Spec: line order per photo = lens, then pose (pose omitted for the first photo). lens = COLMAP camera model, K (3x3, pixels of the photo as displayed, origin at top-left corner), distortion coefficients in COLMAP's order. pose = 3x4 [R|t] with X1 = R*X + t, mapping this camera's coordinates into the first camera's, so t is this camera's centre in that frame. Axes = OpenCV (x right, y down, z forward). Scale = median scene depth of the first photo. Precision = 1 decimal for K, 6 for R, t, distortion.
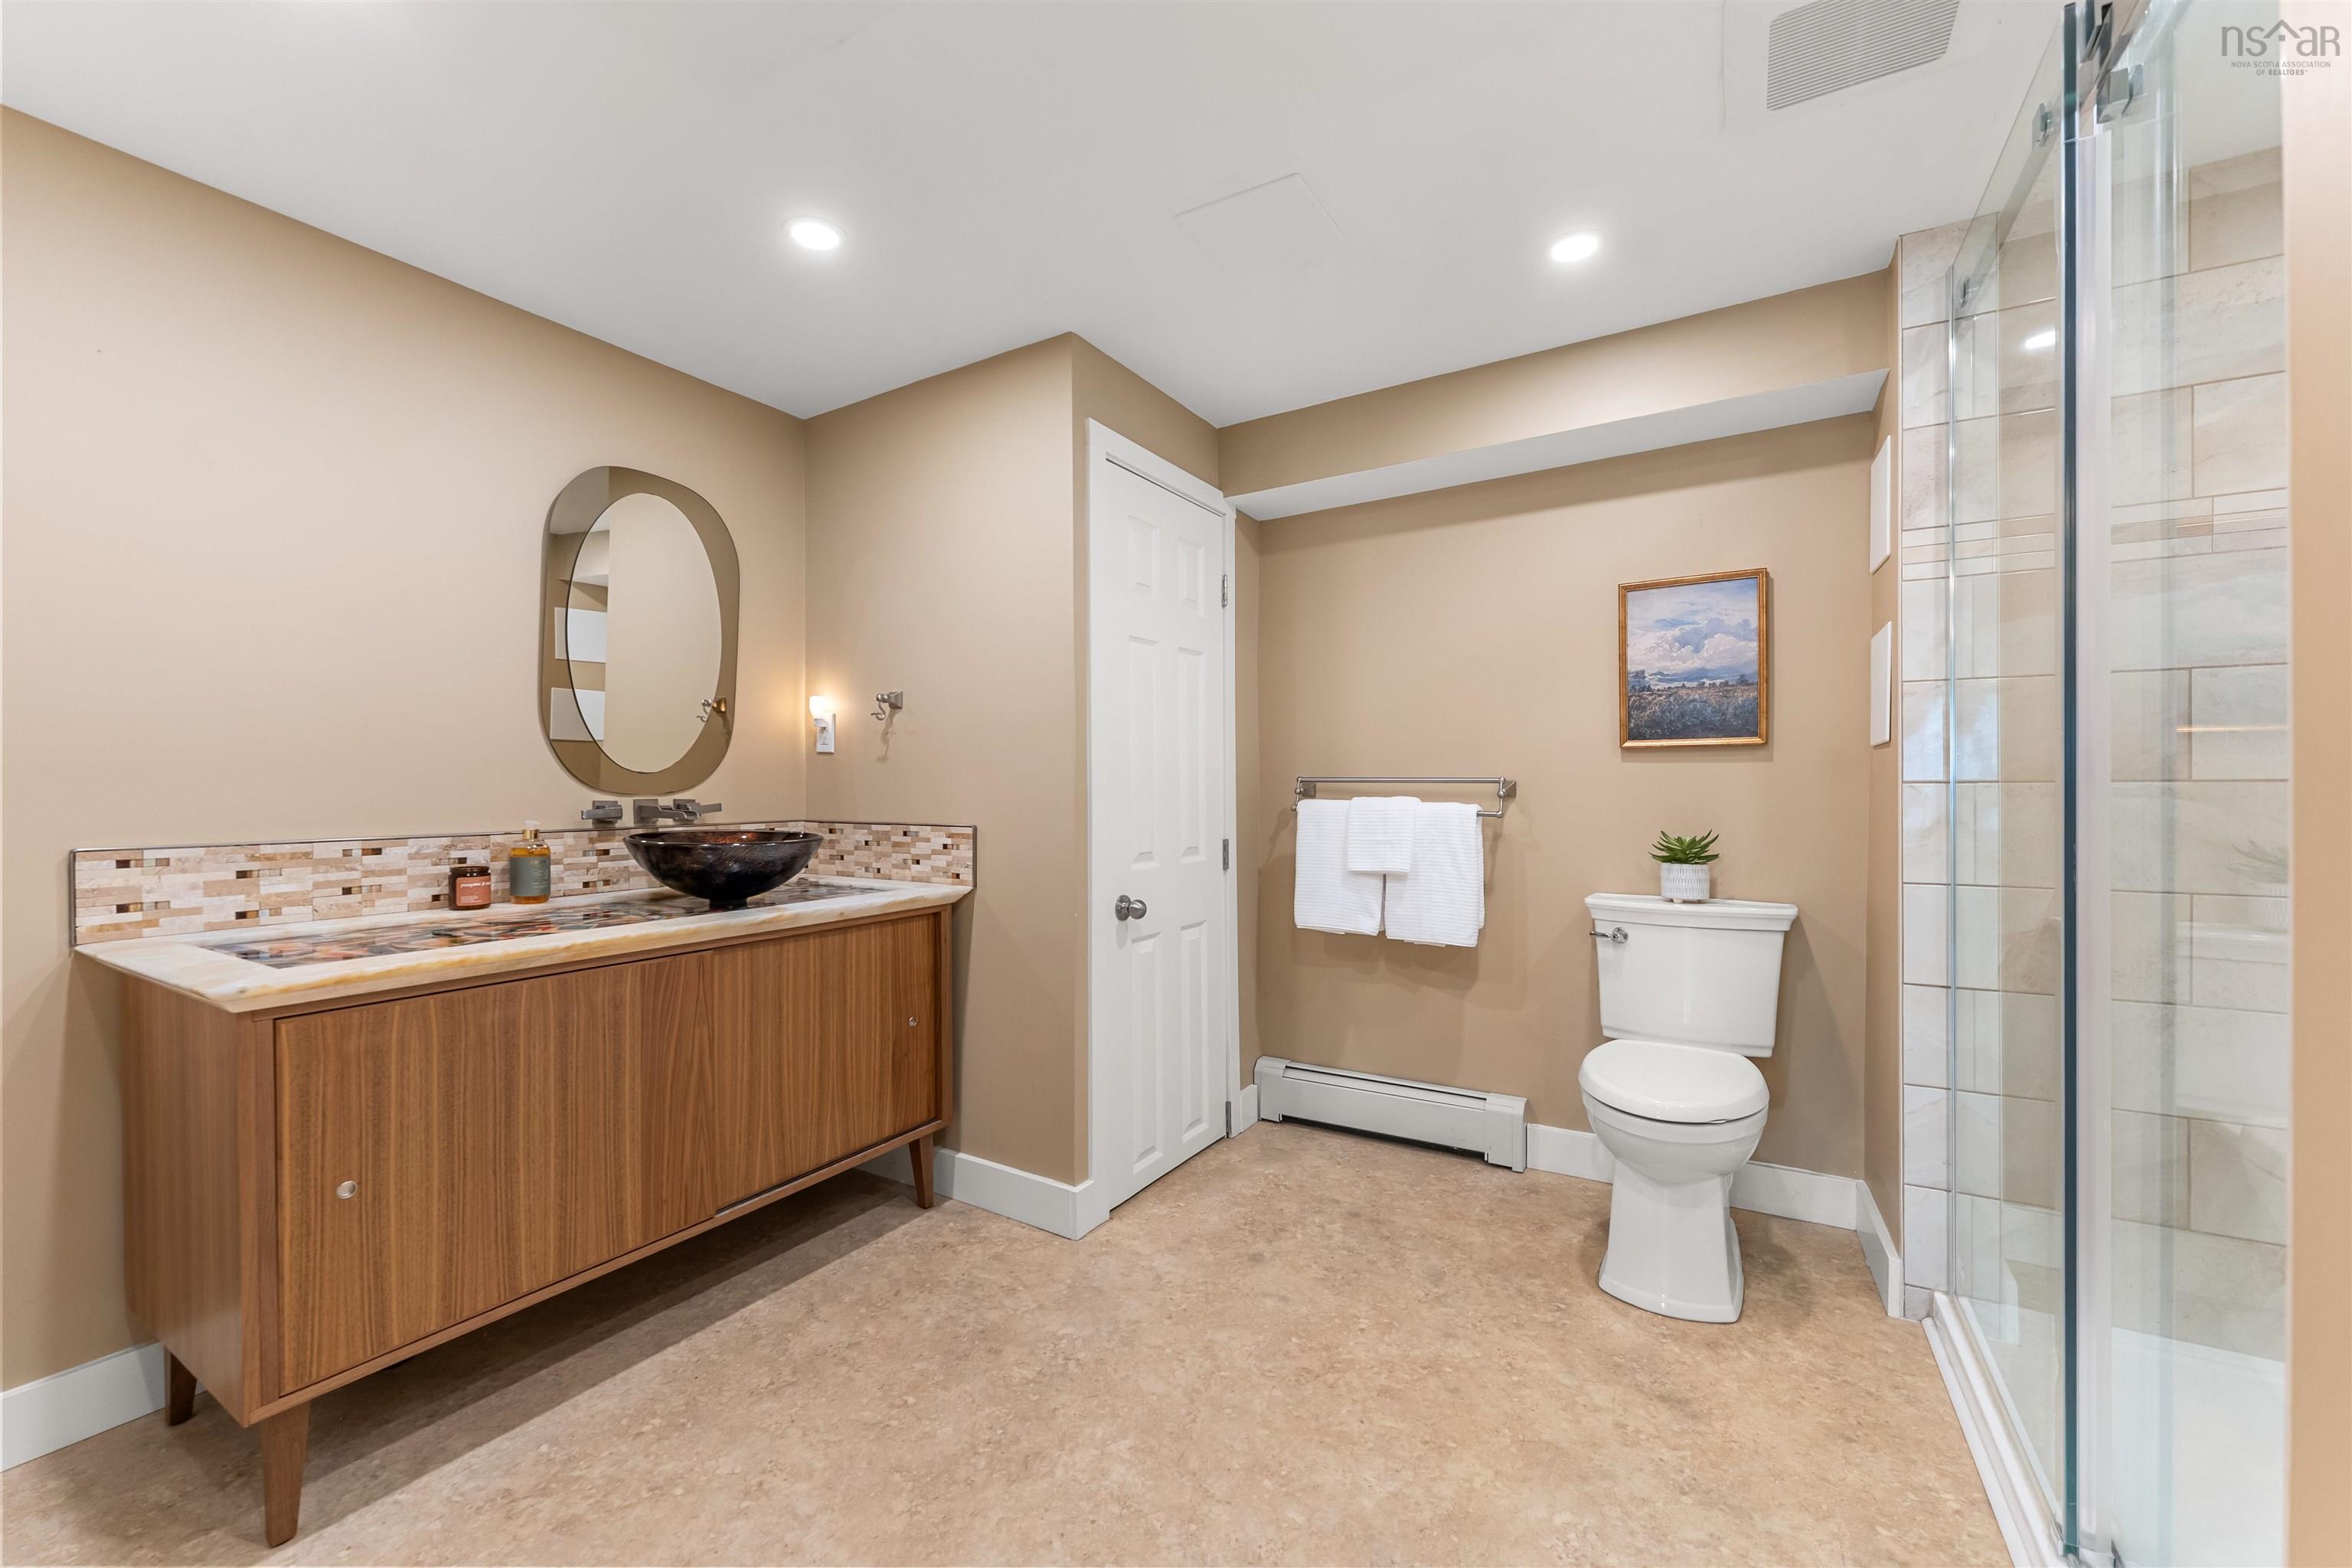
lens RADIAL K [[947.1, 0, 1169.0], [0, 947.1, 783.4], [0, 0, 1]] dist [-0.001106, 0.000232]
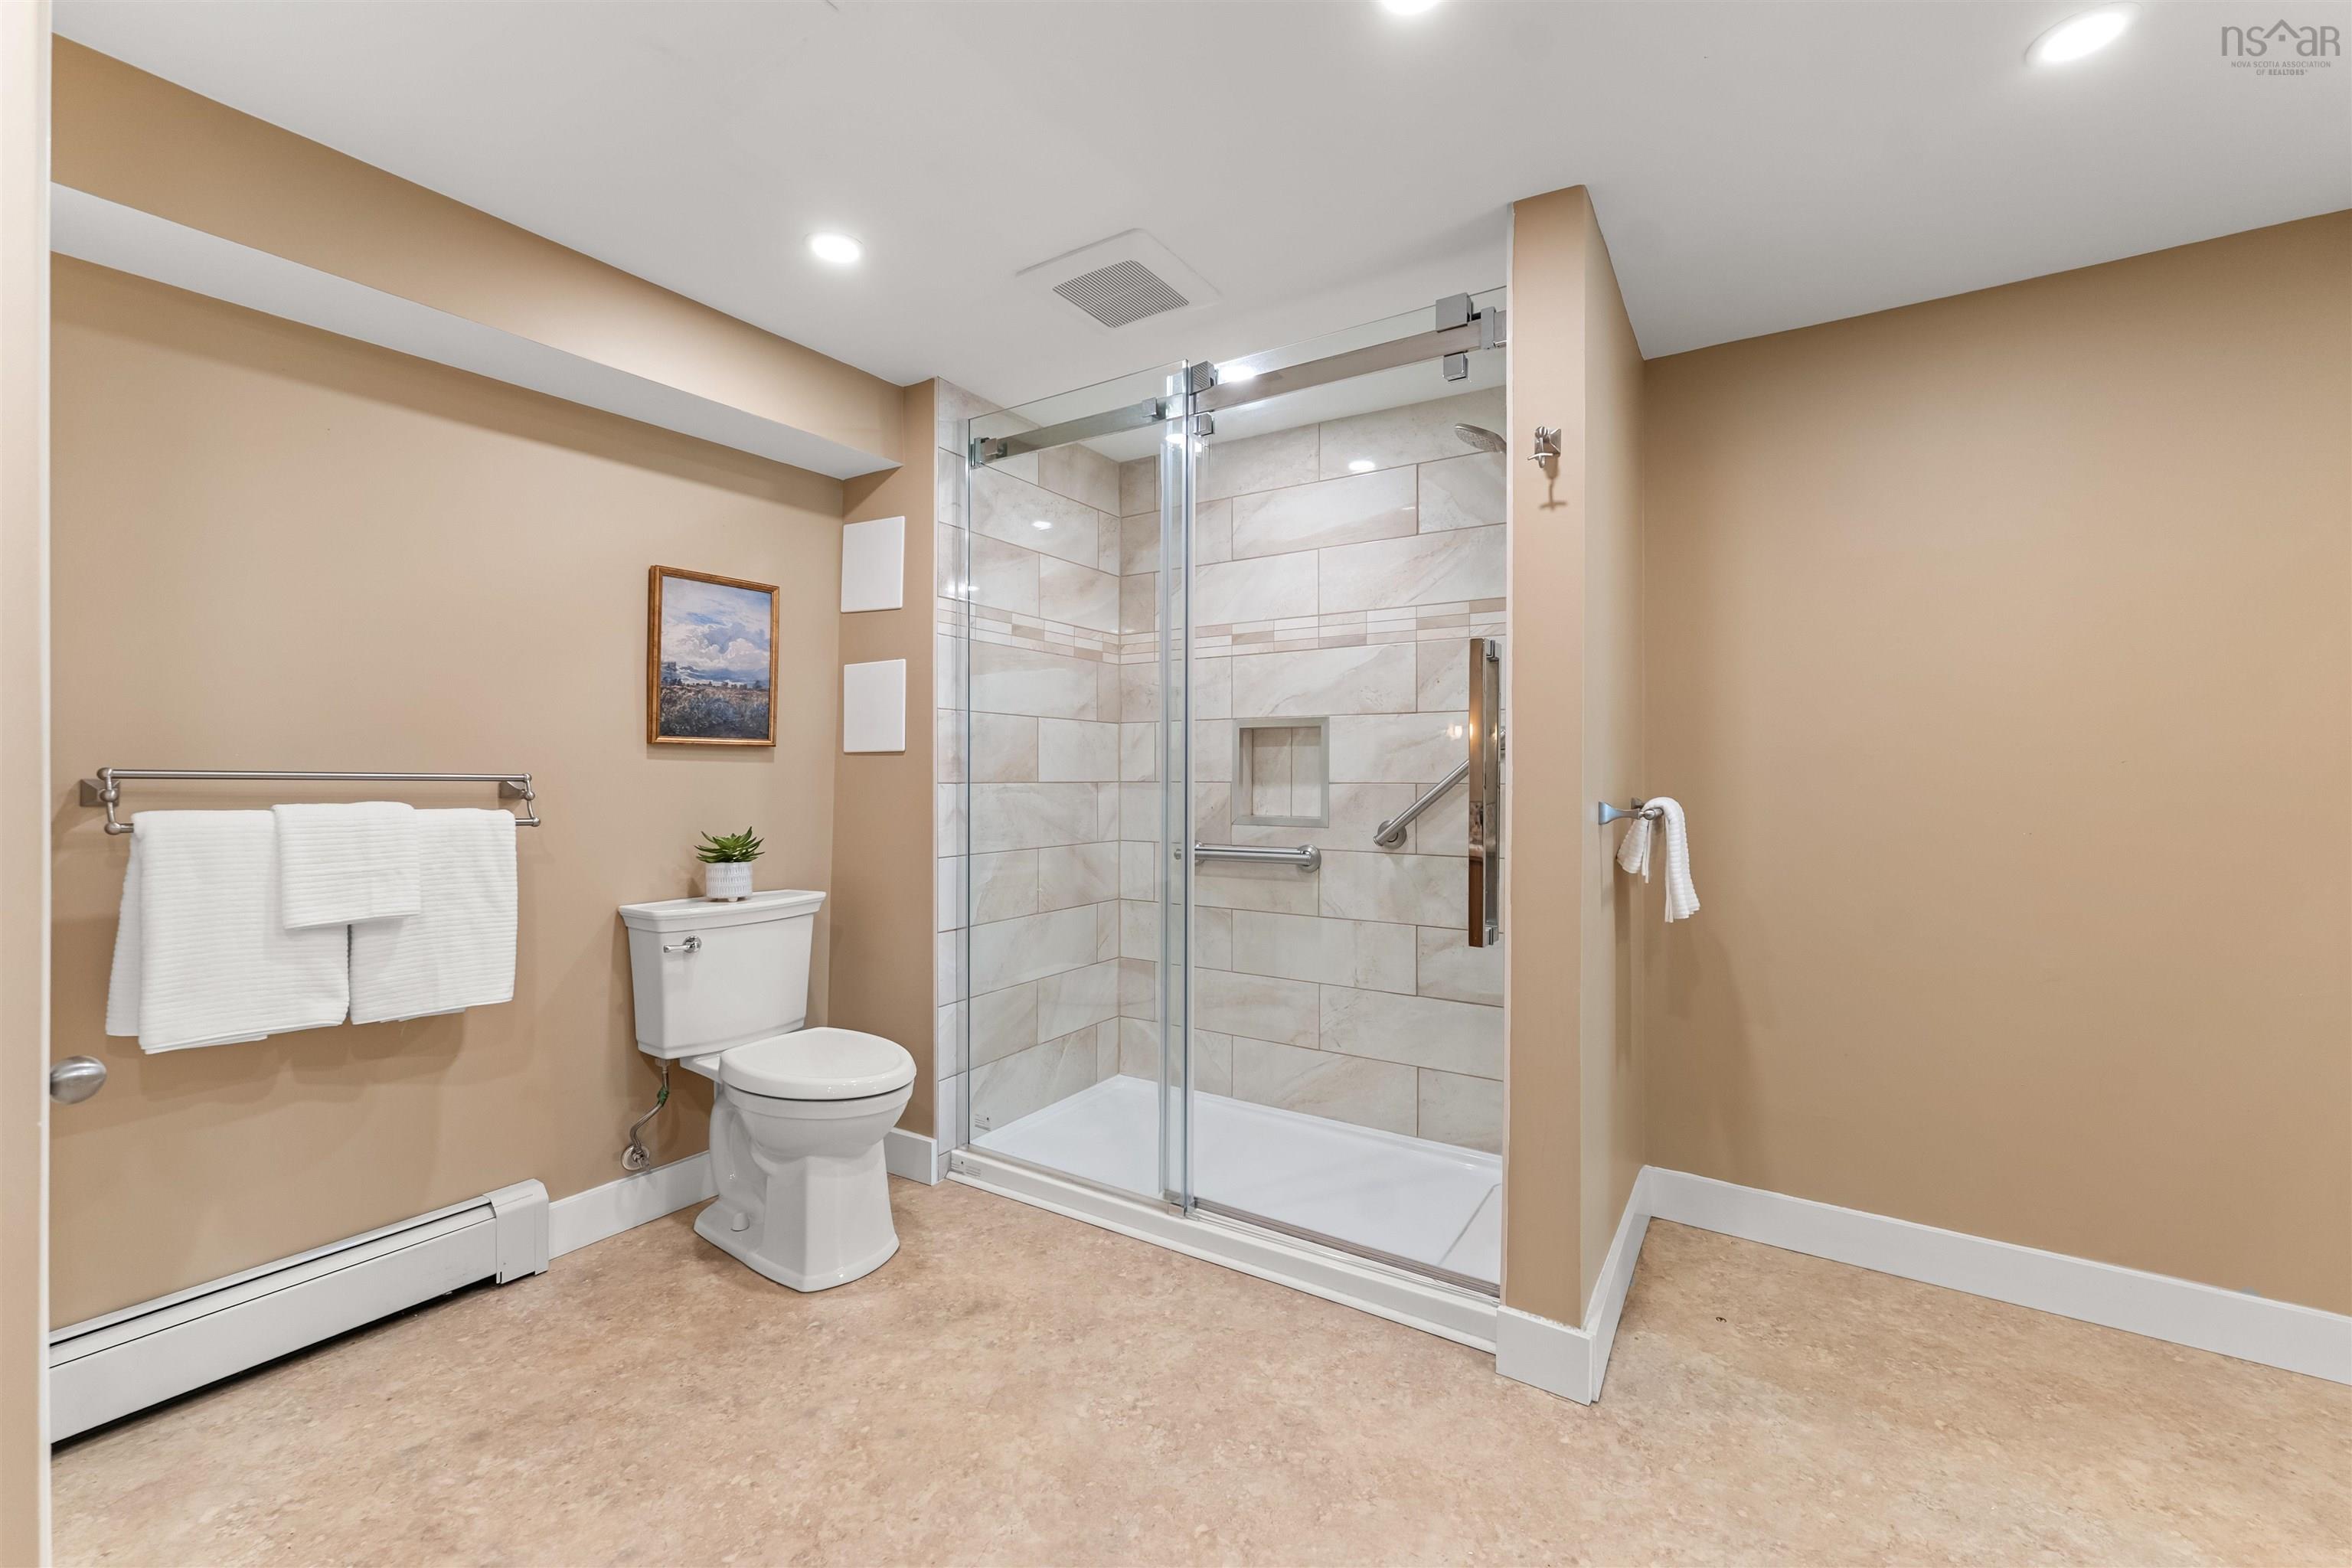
lens RADIAL K [[947.1, 0, 1169.0], [0, 947.1, 783.4], [0, 0, 1]] dist [-0.001106, 0.000232]
pose [[0.042978, -0.002068, 0.999074, -0.428626], [-0.009537, 0.999951, 0.002480, -0.006172], [-0.999031, -0.009635, 0.042956, 0.479031]]
